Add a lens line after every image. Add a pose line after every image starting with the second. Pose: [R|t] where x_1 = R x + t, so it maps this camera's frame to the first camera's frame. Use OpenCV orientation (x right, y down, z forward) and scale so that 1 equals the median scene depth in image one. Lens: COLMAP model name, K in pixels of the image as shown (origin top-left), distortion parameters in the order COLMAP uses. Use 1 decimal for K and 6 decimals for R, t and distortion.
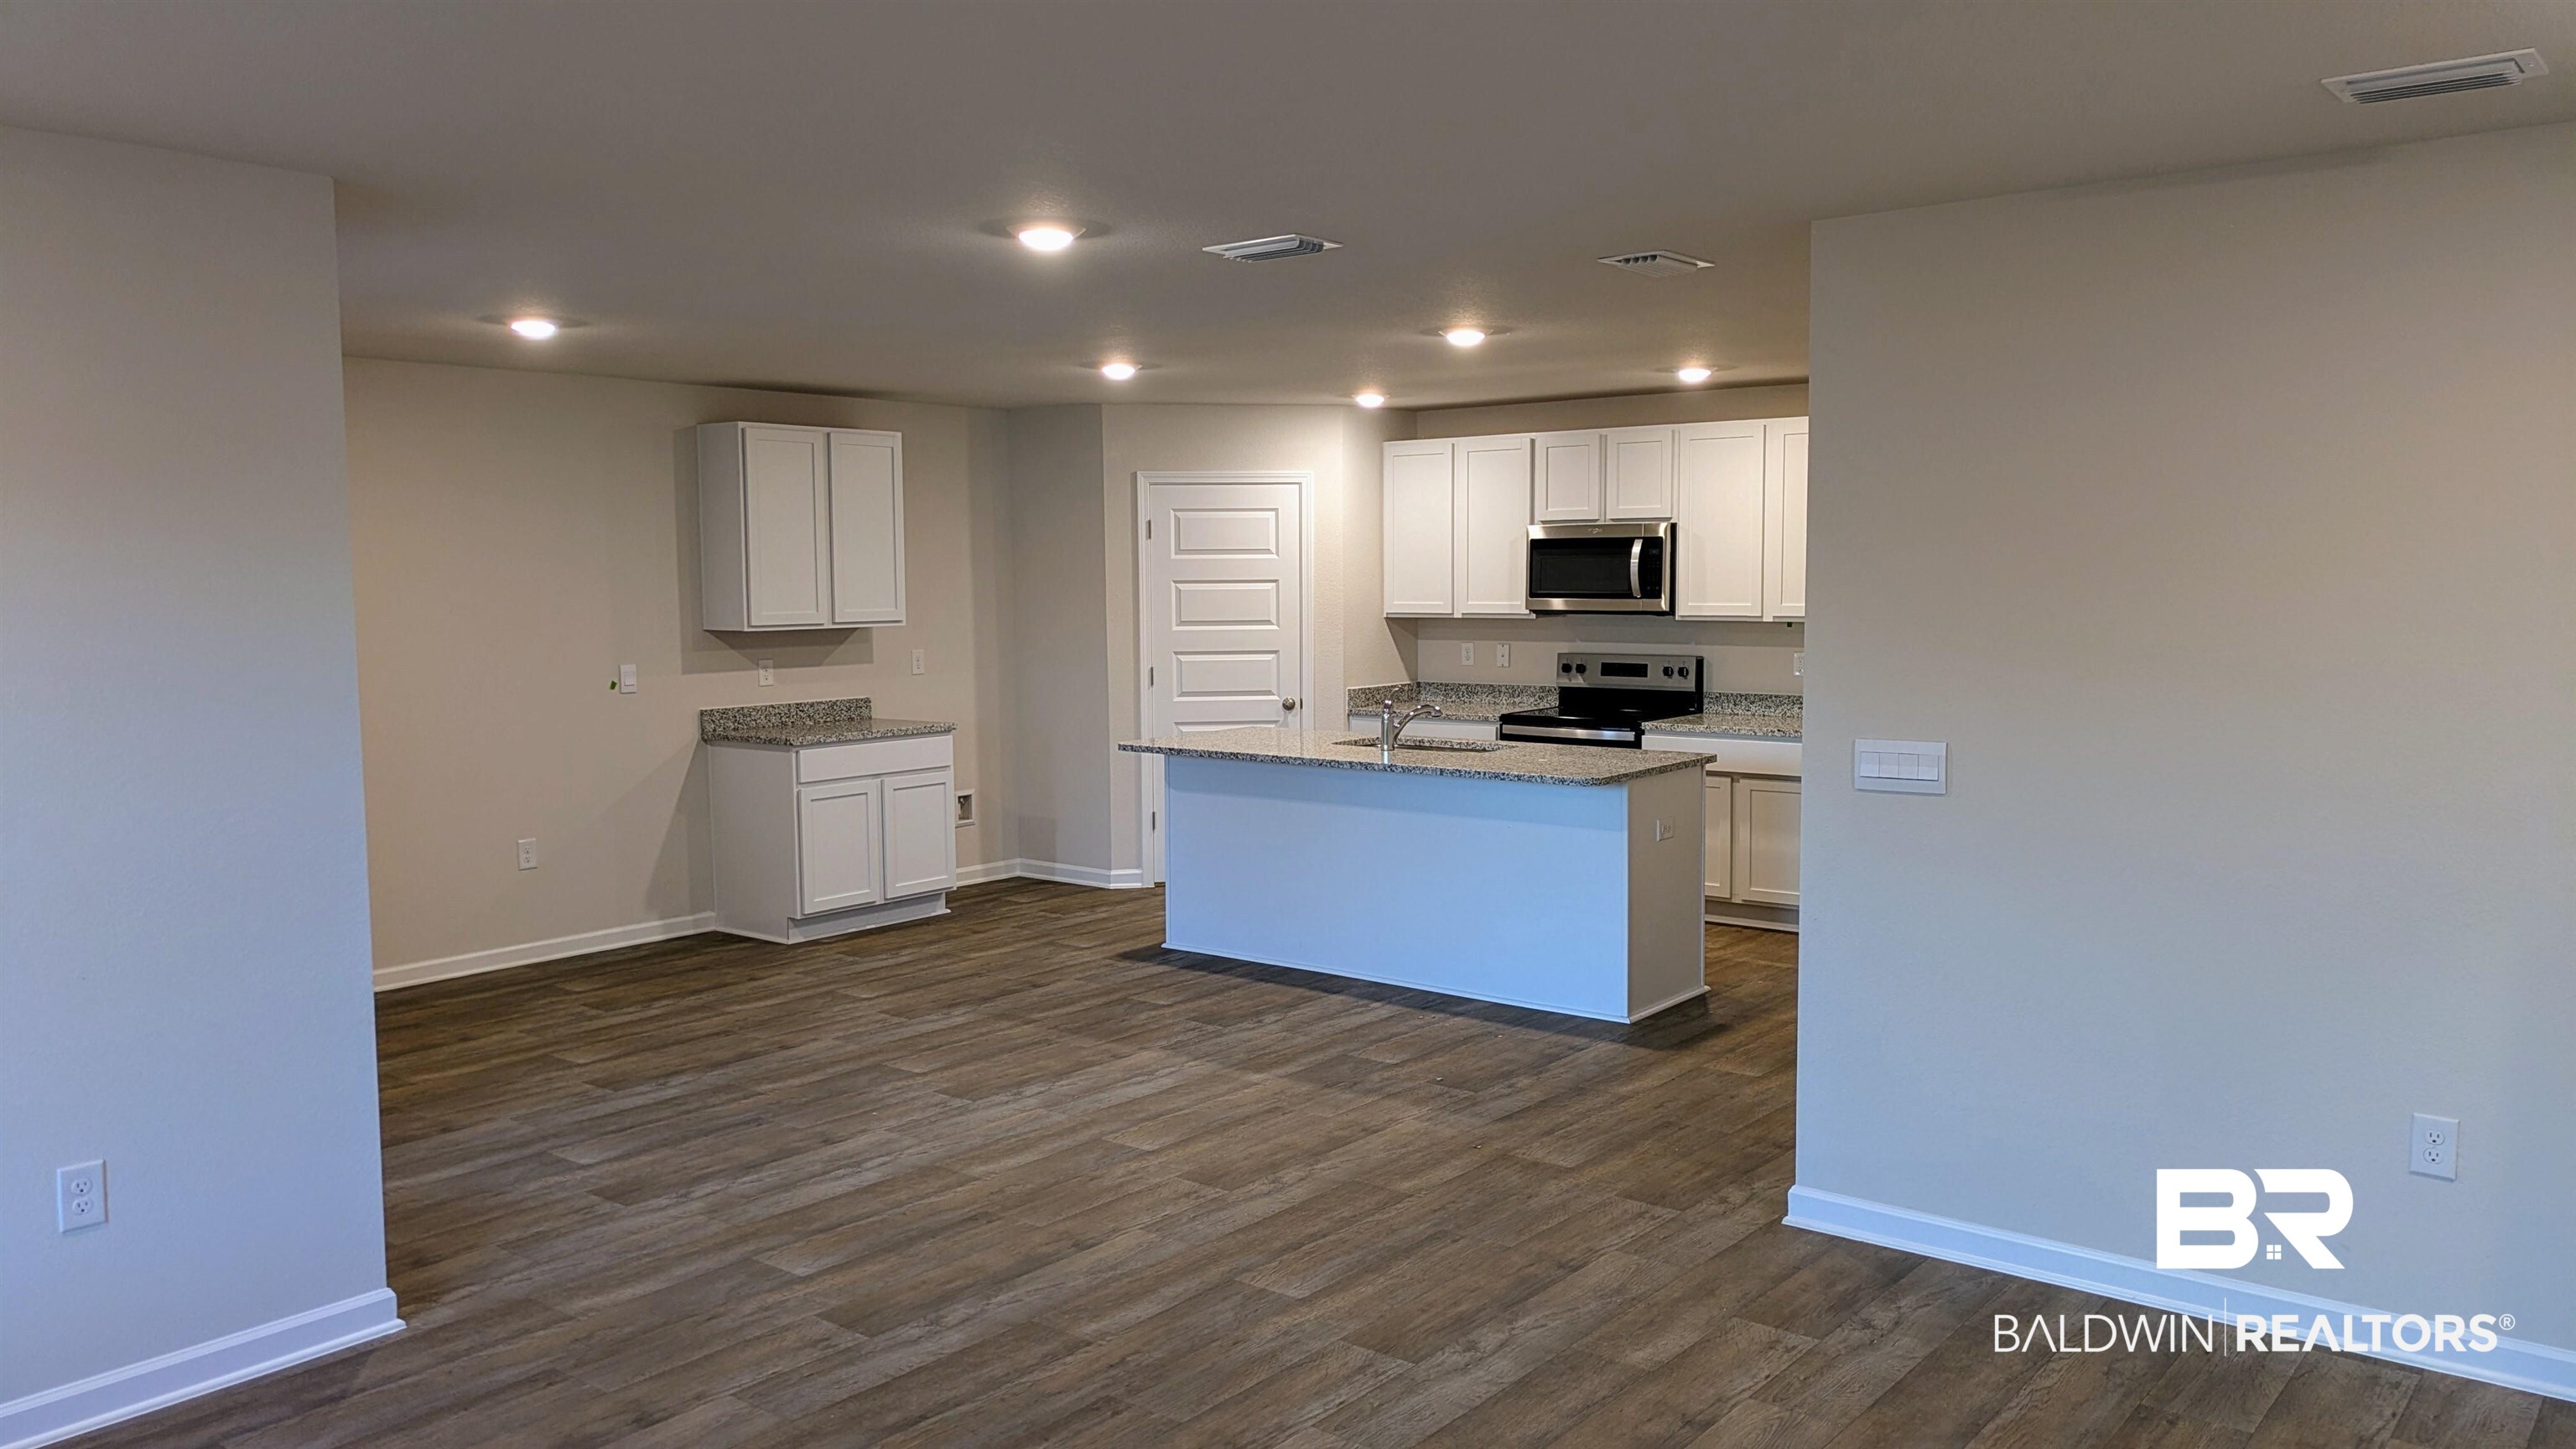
lens RADIAL K [[1872.4, 0, 1288.0], [0, 1872.4, 724.5], [0, 0, 1]] dist [0.004897, -0.000299]
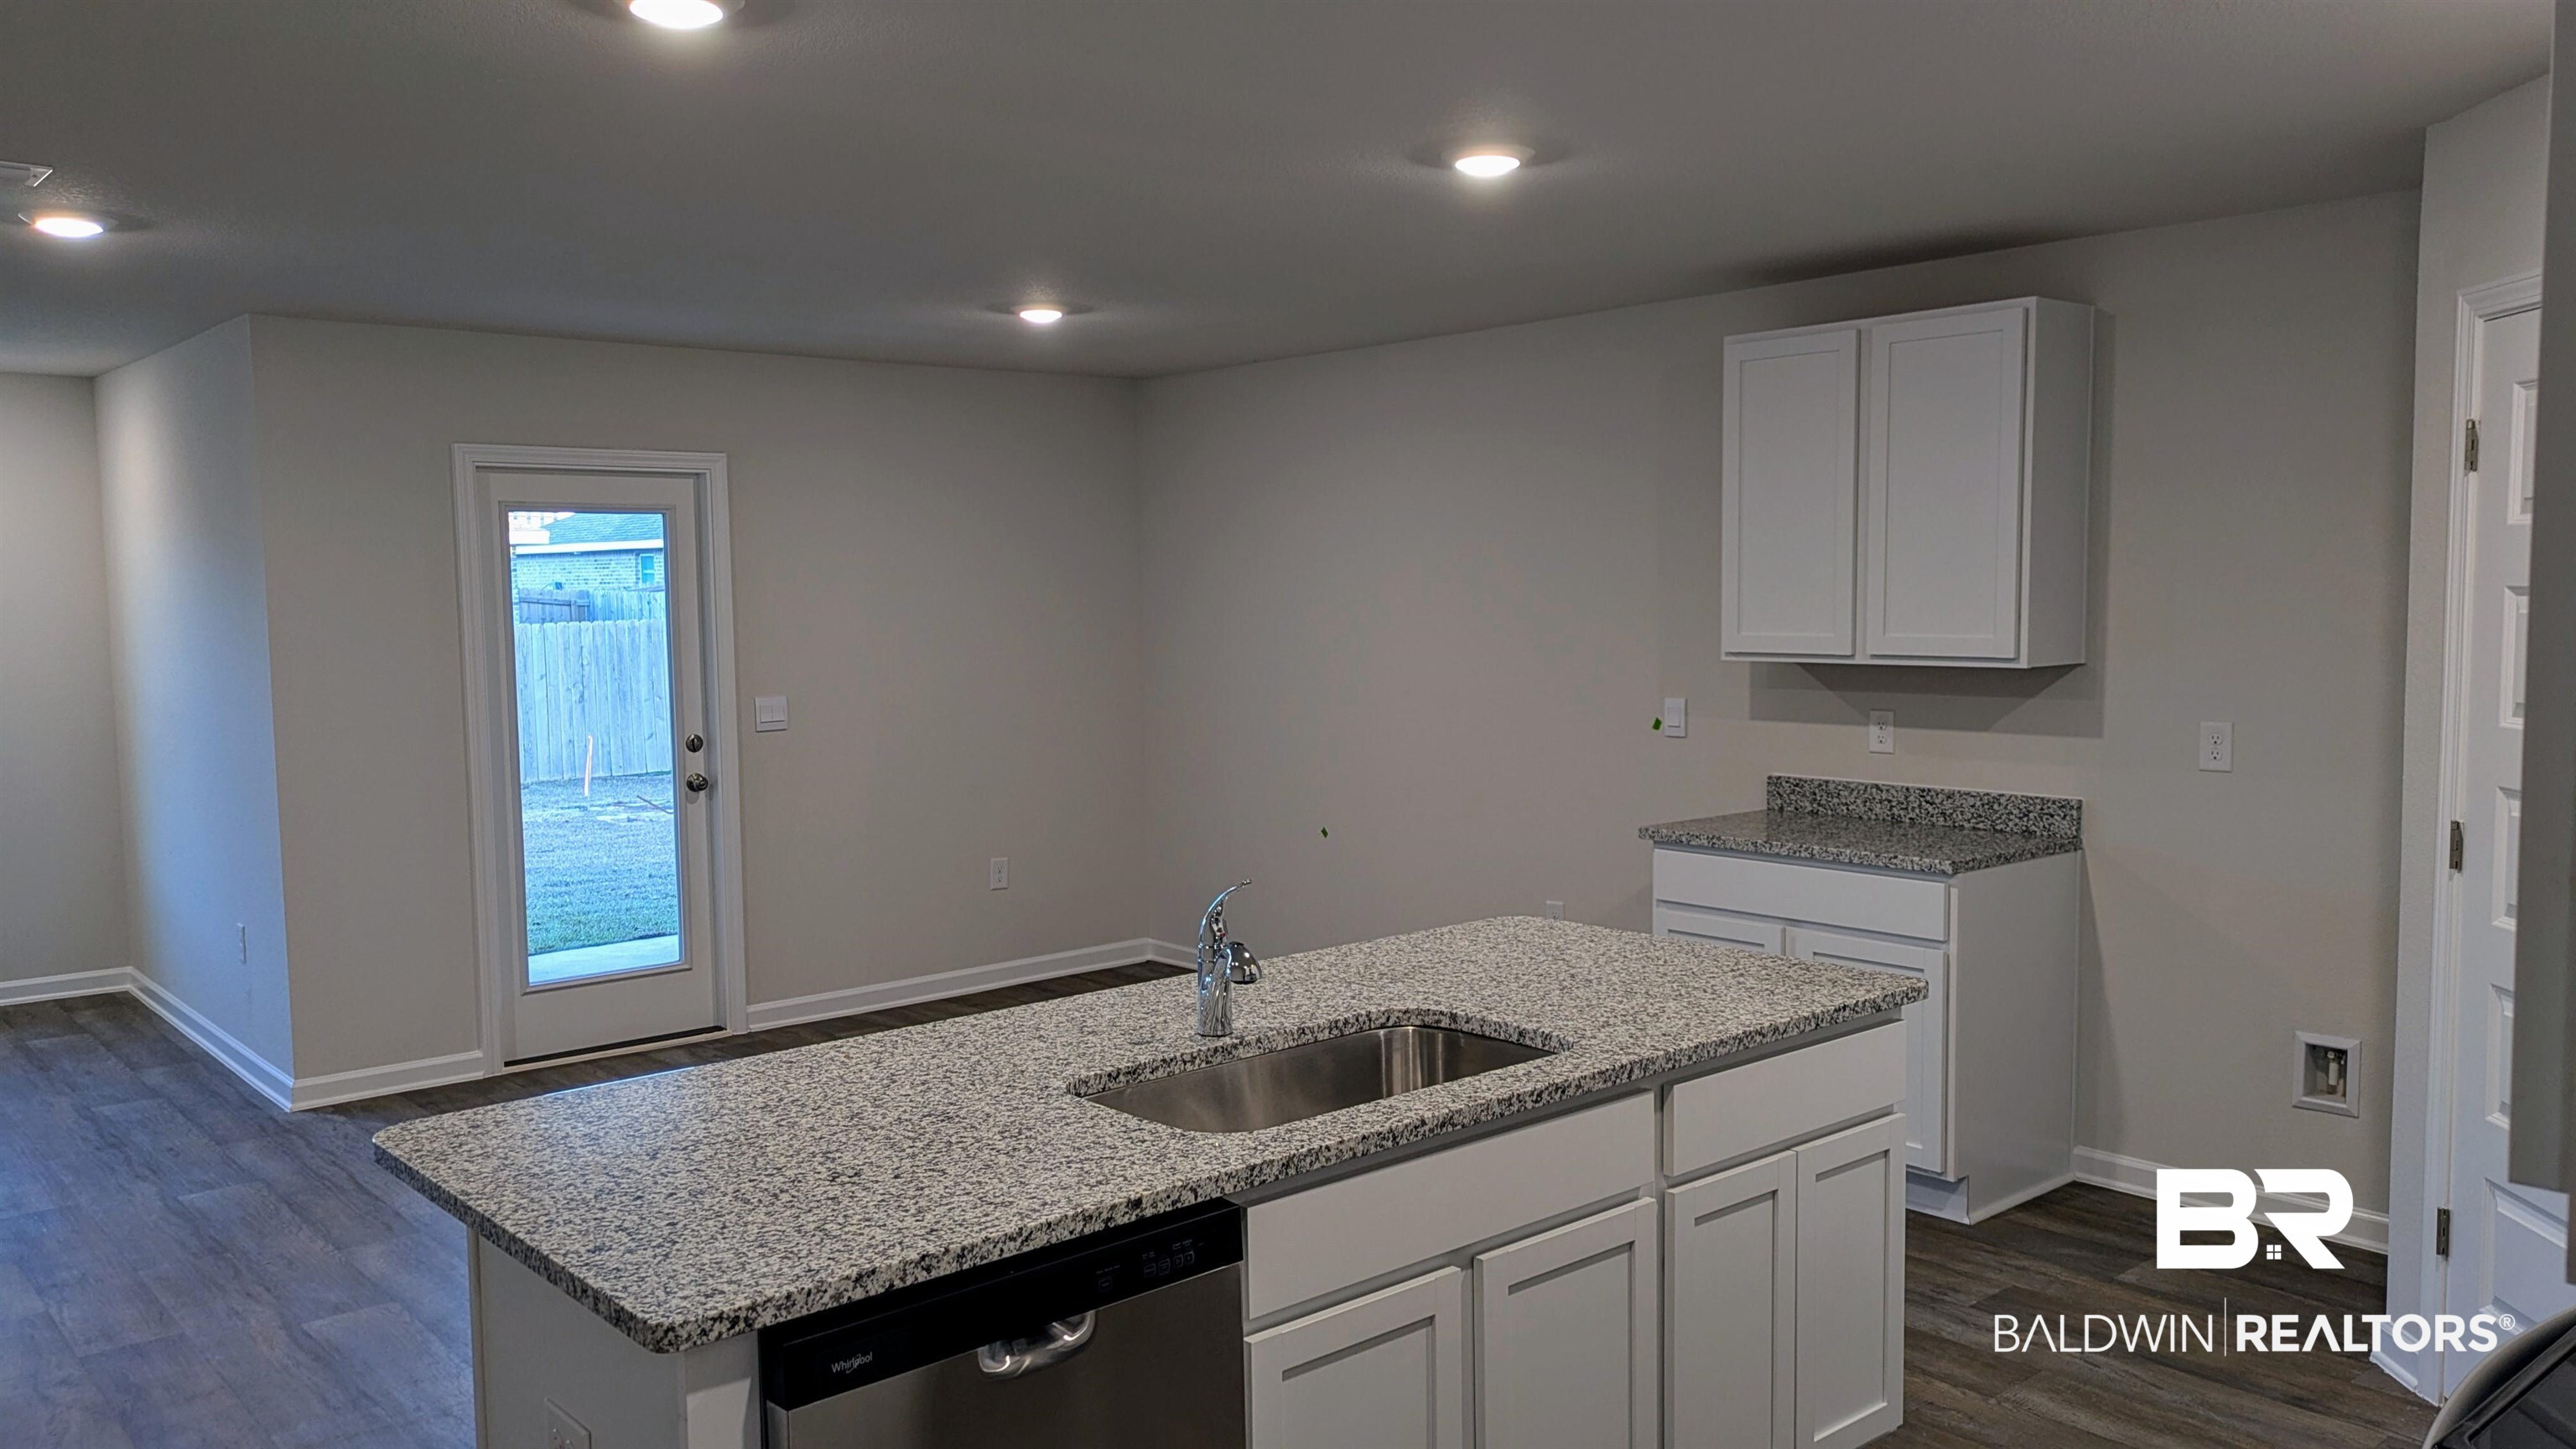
lens RADIAL K [[1931.2, 0, 1300.5], [0, 1931.2, 736.1], [0, 0, 1]] dist [0.003074, -0.061596]
pose [[-0.142069, 0.092262, -0.985548, 1.014300], [-0.069438, 0.992265, 0.102901, -0.214274], [0.987418, 0.083054, -0.134564, 2.473872]]
